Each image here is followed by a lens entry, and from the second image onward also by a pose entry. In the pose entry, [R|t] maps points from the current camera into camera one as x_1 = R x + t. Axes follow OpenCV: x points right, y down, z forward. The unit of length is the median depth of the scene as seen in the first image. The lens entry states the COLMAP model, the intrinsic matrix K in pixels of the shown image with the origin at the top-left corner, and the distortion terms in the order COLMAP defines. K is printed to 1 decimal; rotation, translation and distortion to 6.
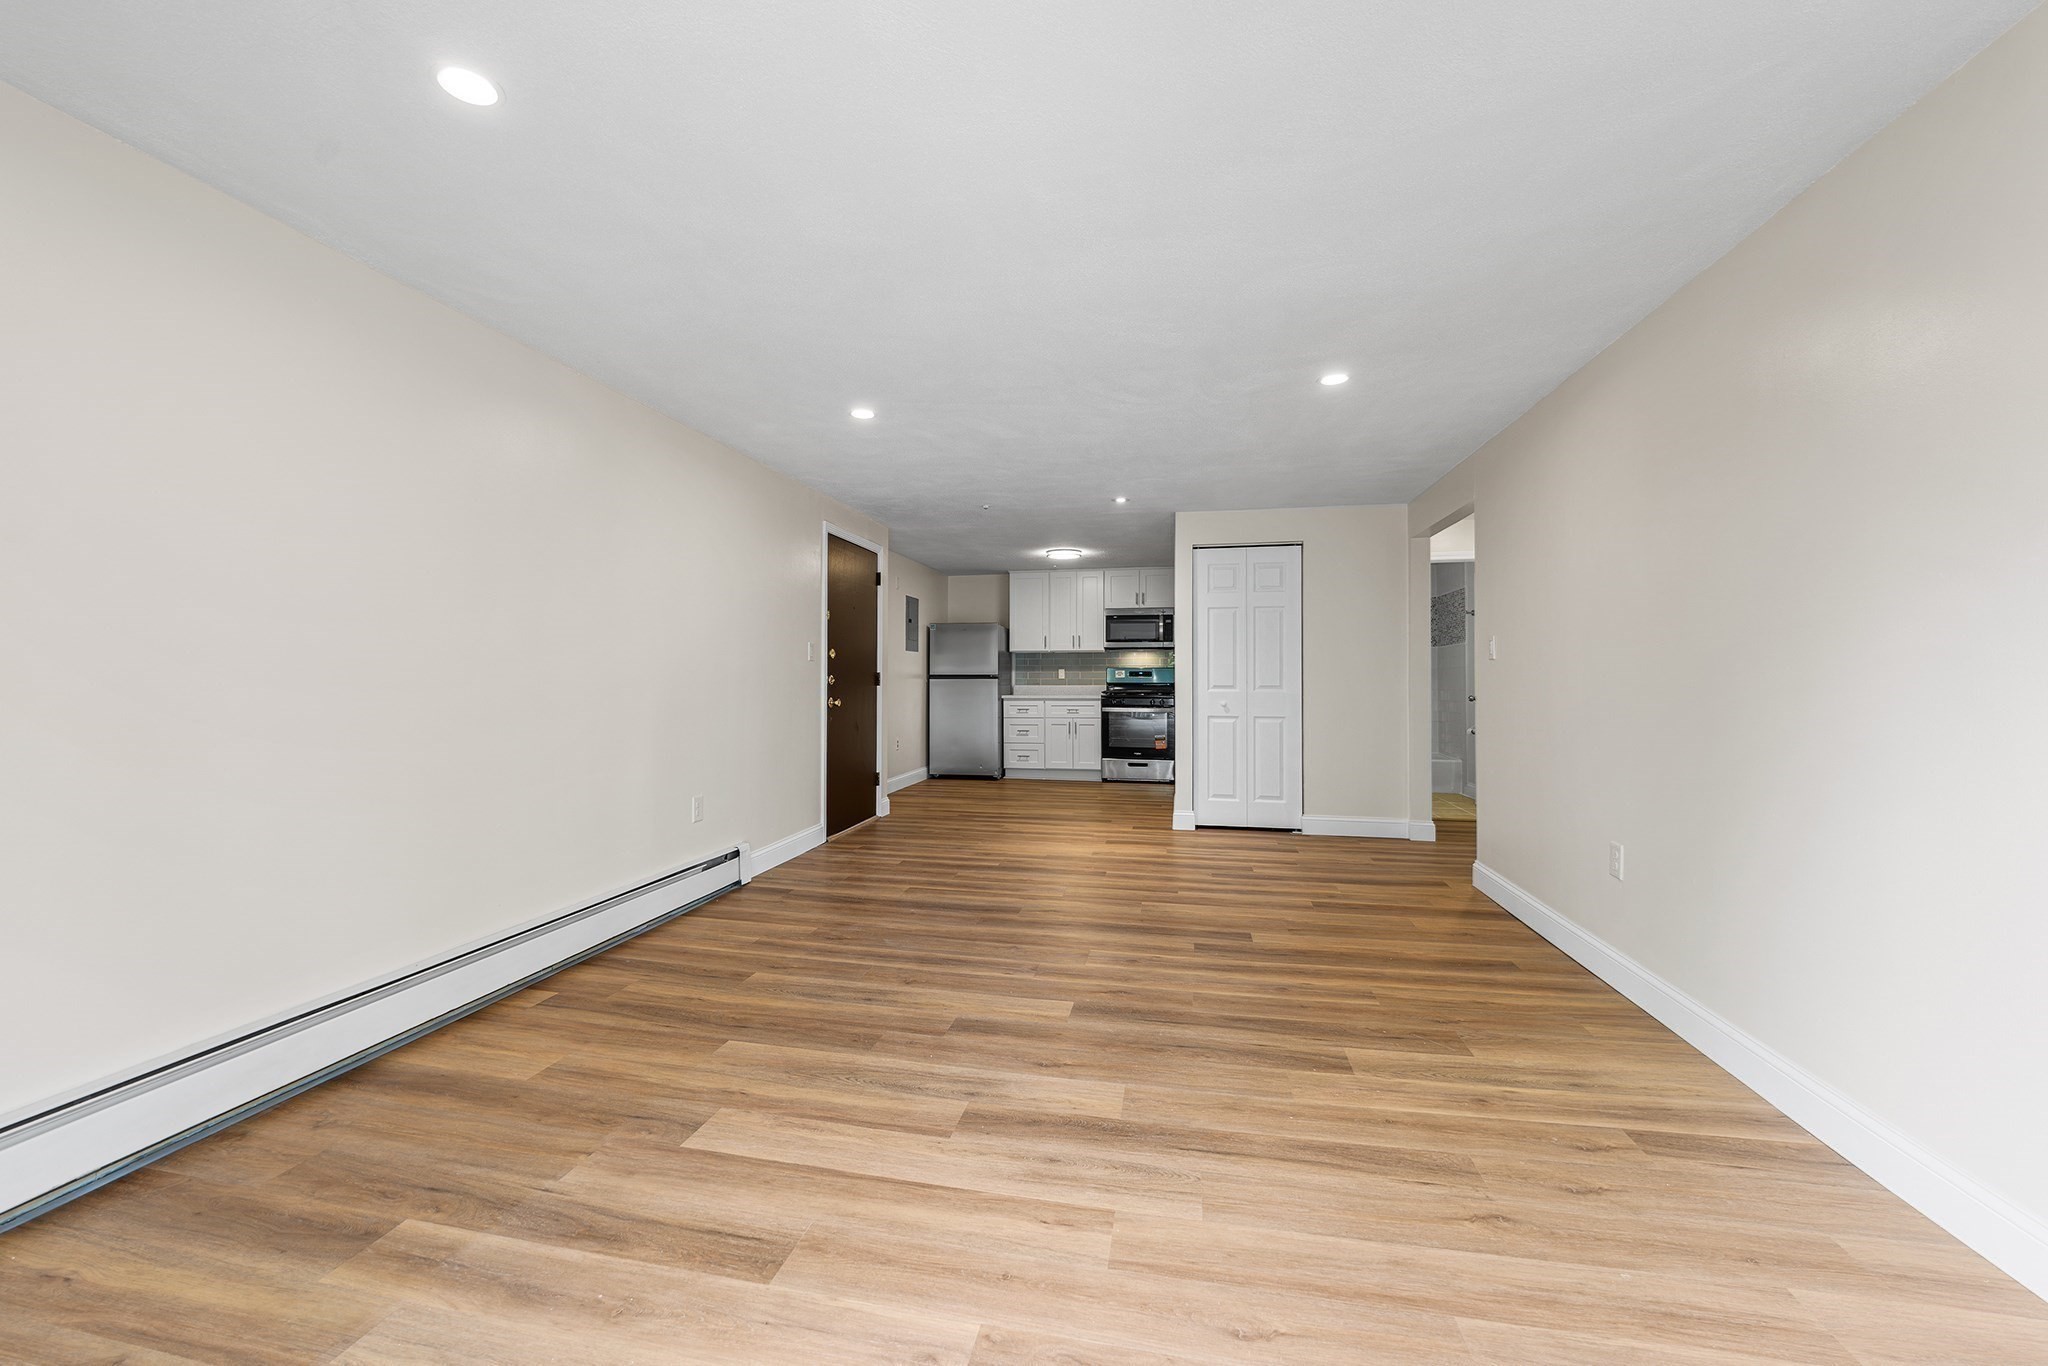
lens RADIAL K [[811.6, 0, 1023.4], [0, 811.6, 675.8], [0, 0, 1]] dist [-0.001535, 0.000057]
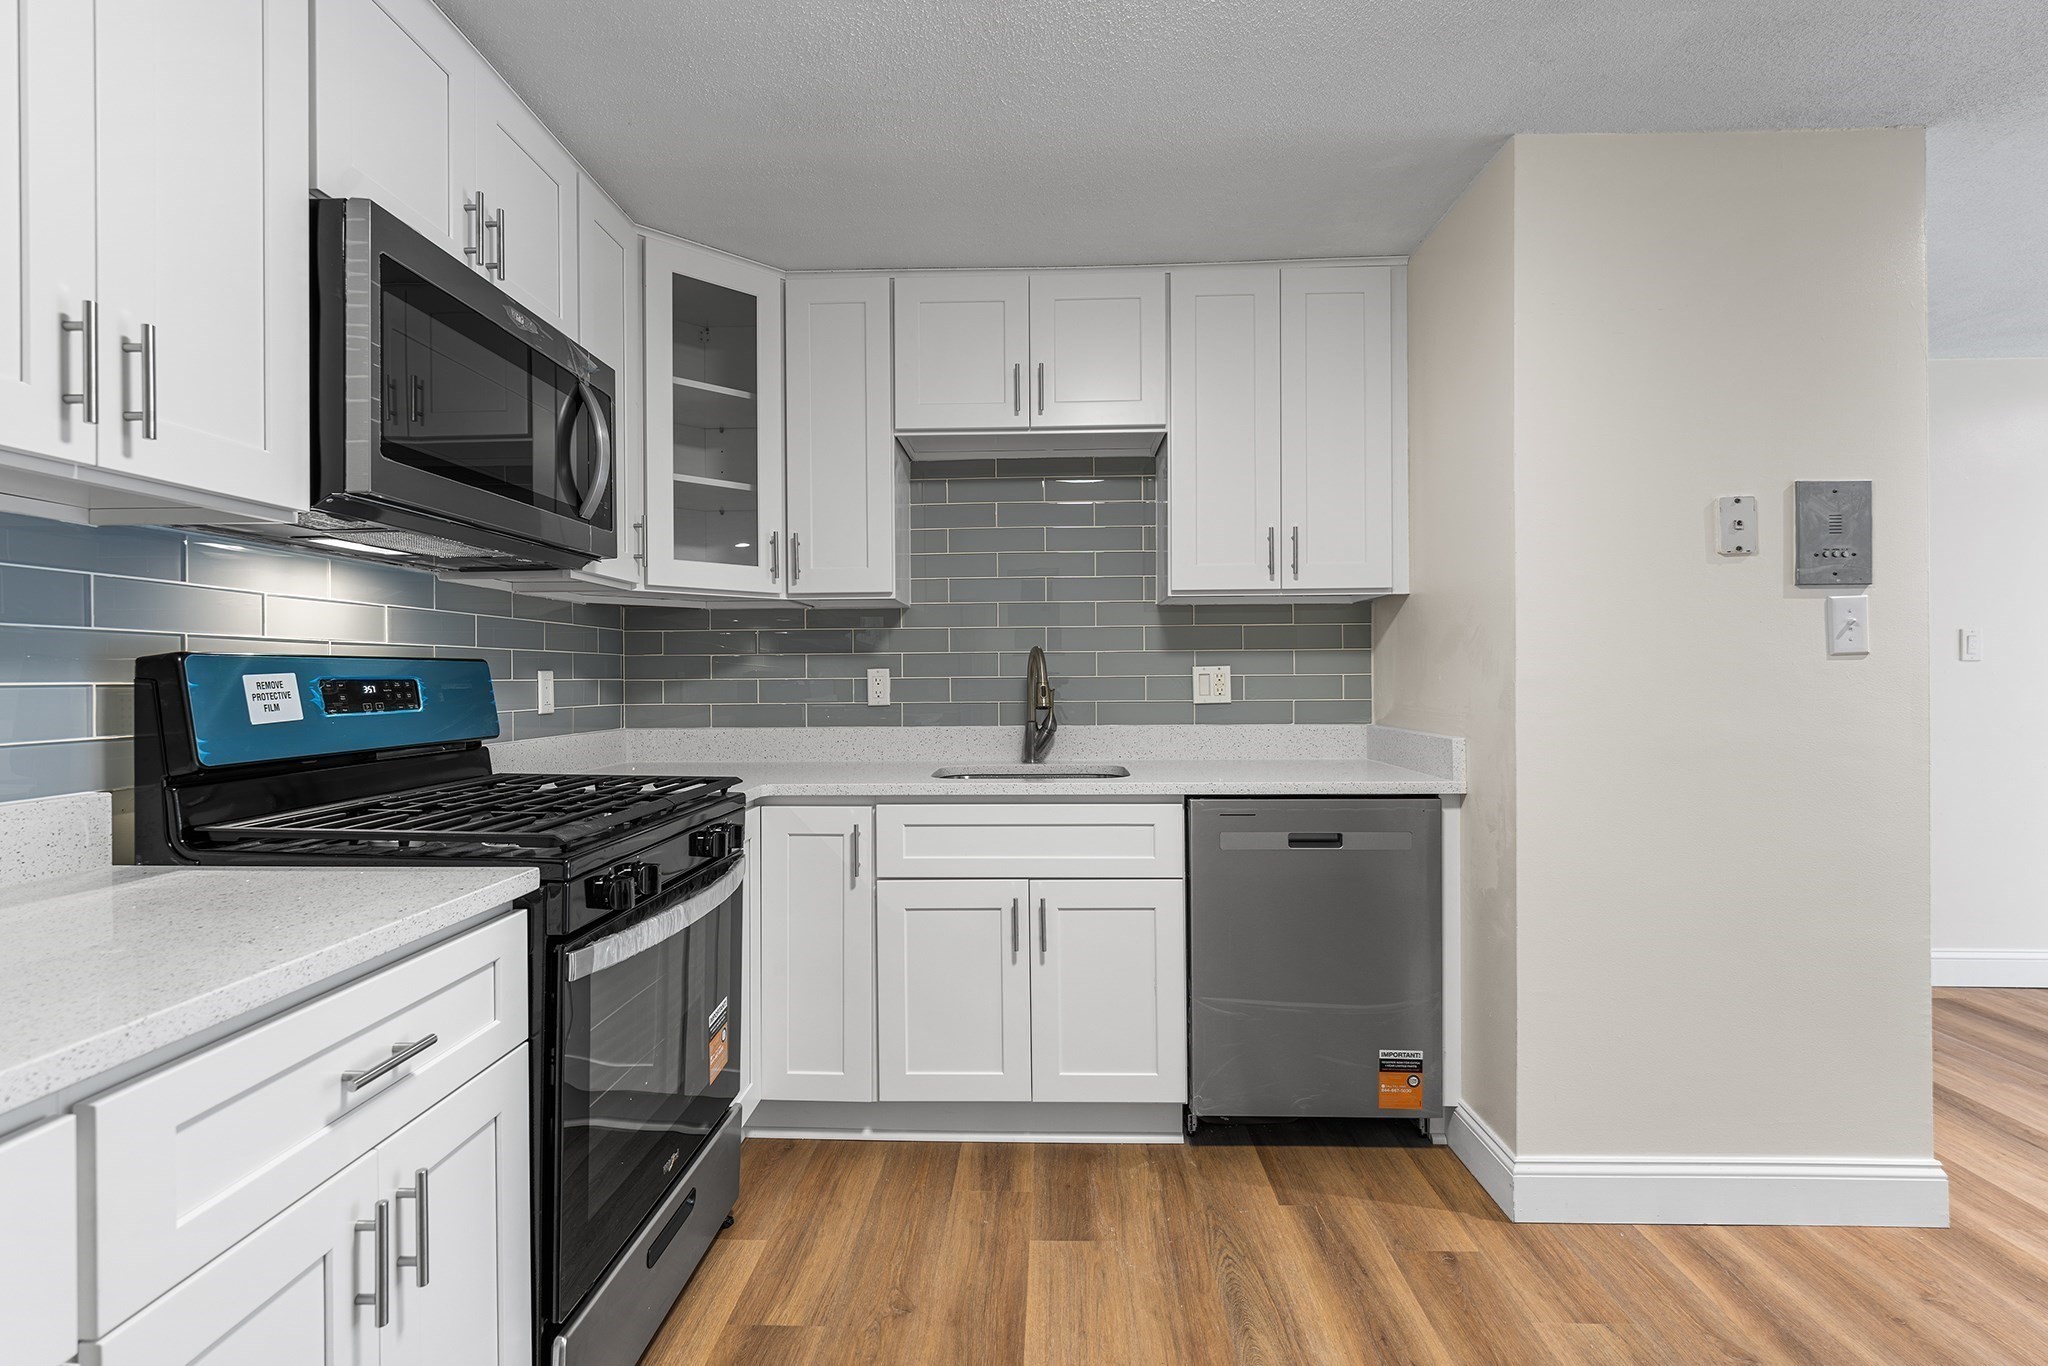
lens RADIAL K [[963.2, 0, 1009.1], [0, 963.2, 680.0], [0, 0, 1]] dist [0.002659, -0.002161]
pose [[-0.159065, -0.003918, 0.987260, -0.172260], [0.004459, 0.999979, 0.004687, -0.014705], [-0.987258, 0.005148, -0.159044, 2.350248]]
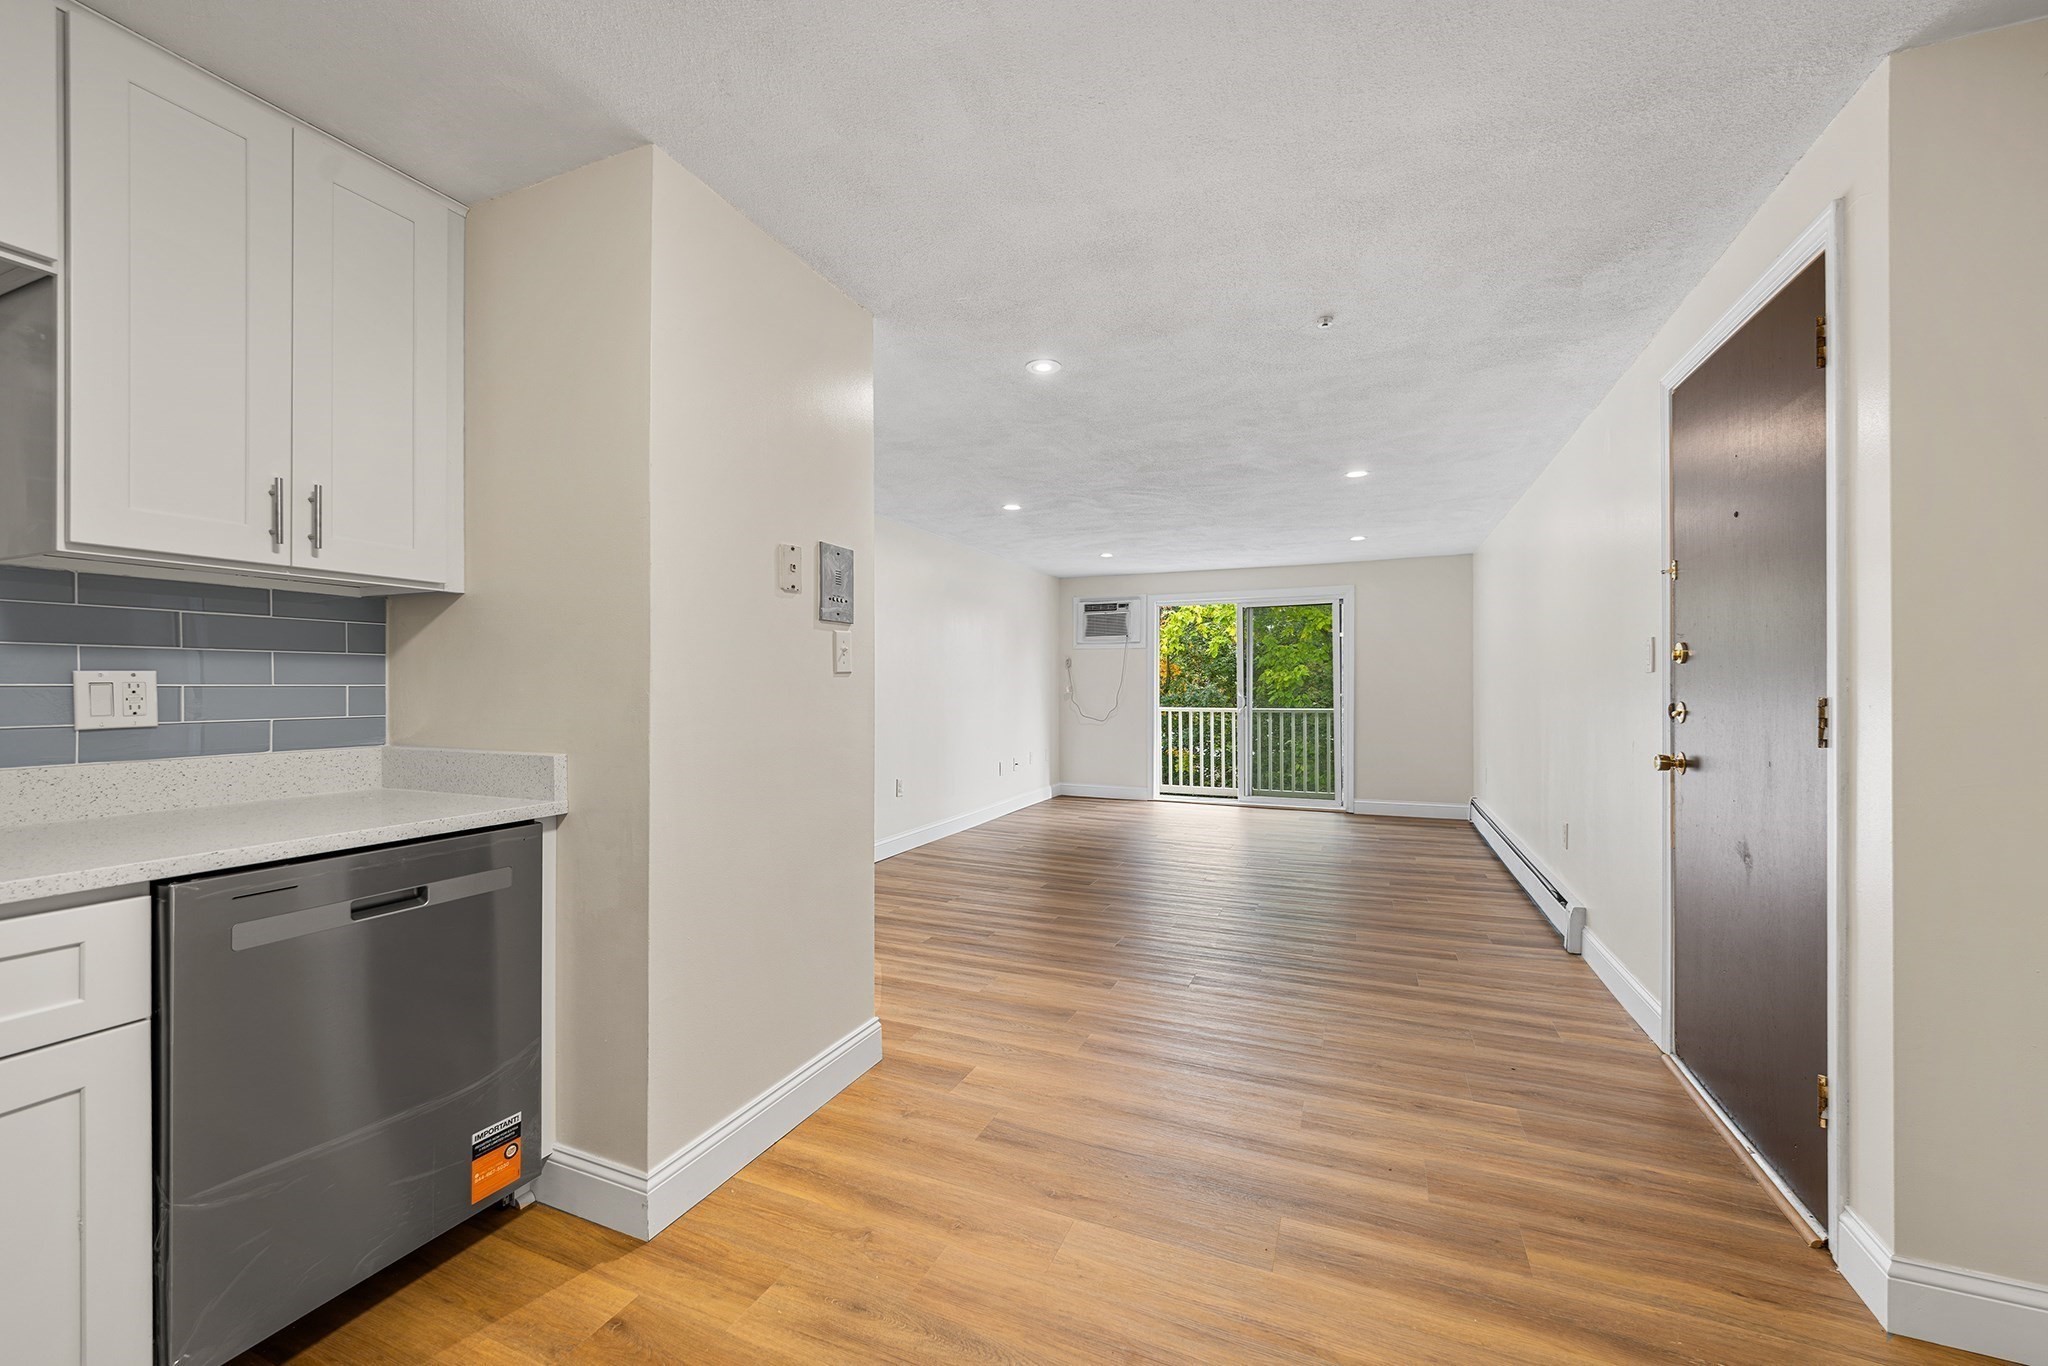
lens RADIAL K [[811.6, 0, 1015.6], [0, 811.6, 687.9], [0, 0, 1]] dist [-0.001535, 0.000057]
pose [[-0.979977, -0.002955, 0.199088, 0.043144], [-0.002806, 0.999996, 0.001032, -0.014267], [-0.199091, 0.000453, -0.979981, 2.388716]]
